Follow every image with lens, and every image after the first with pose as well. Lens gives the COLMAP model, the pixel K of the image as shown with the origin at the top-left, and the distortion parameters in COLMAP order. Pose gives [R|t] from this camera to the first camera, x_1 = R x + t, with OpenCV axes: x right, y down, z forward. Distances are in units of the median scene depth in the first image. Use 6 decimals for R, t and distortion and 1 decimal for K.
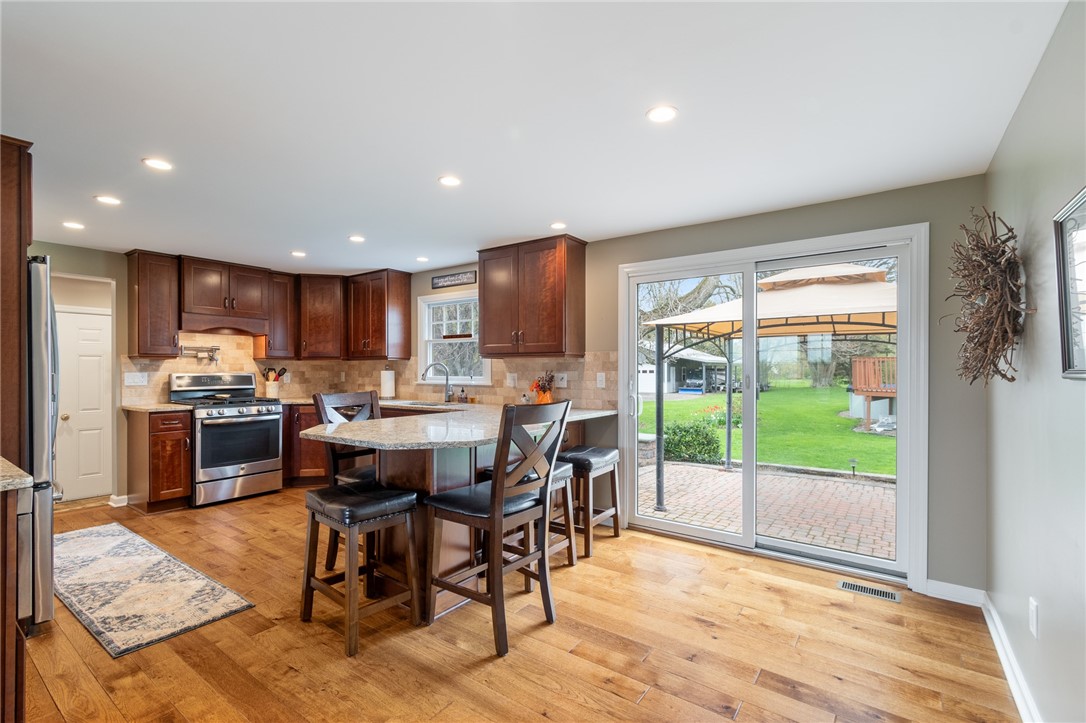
lens RADIAL K [[483.7, 0, 539.9], [0, 483.7, 369.7], [0, 0, 1]] dist [0.002204, -0.000432]
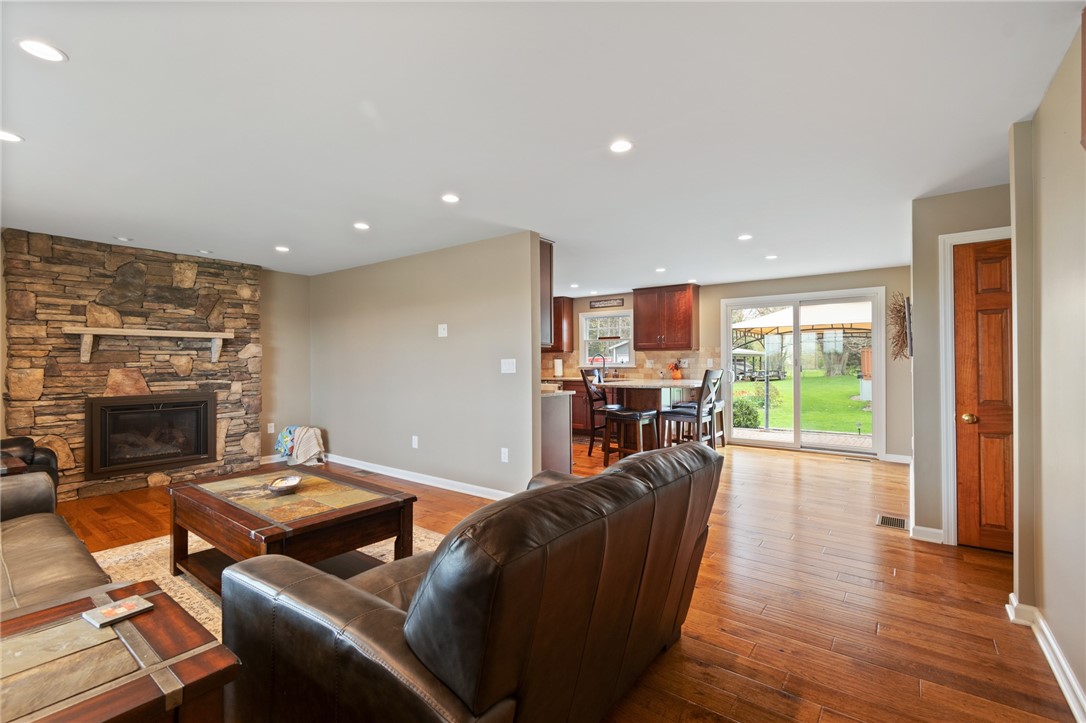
lens RADIAL K [[483.7, 0, 537.2], [0, 483.7, 362.1], [0, 0, 1]] dist [0.002204, -0.000432]
pose [[0.999687, -0.005865, -0.024318, -0.437183], [0.005856, 0.999983, -0.000407, 0.014405], [0.024320, 0.000264, 0.999704, -0.750553]]
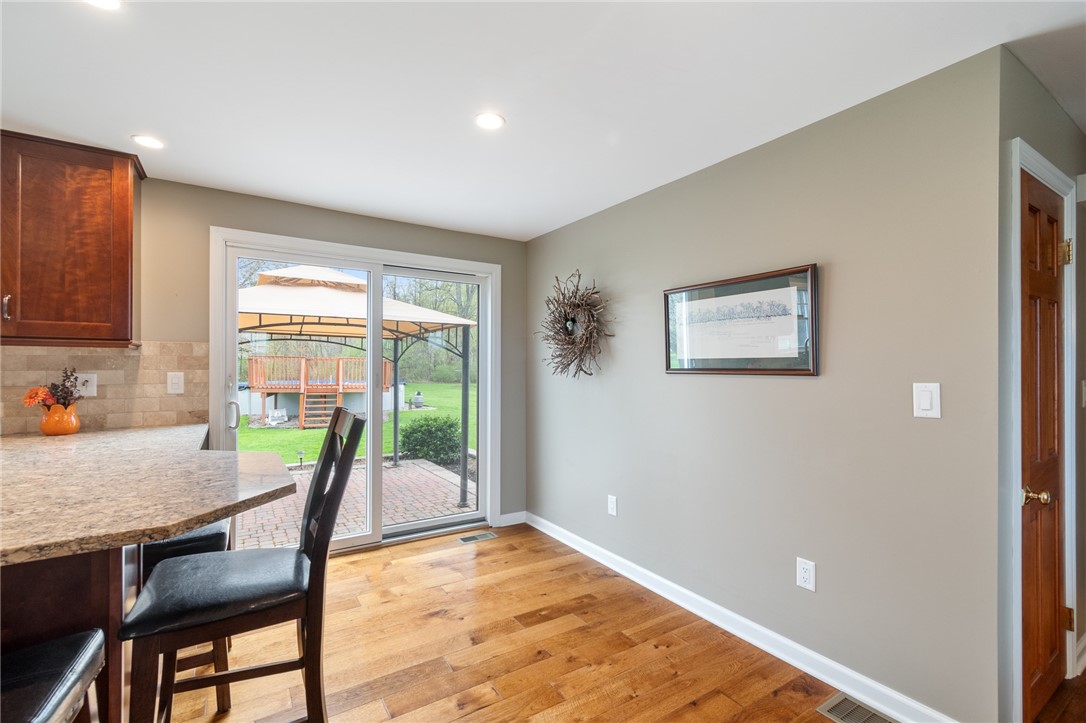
lens RADIAL K [[483.7, 0, 533.3], [0, 483.7, 367.4], [0, 0, 1]] dist [0.002204, -0.000432]
pose [[0.367348, 0.002395, 0.930081, -0.310086], [-0.002295, 0.999996, -0.001668, -0.000548], [-0.930081, -0.001522, 0.367352, 0.246139]]
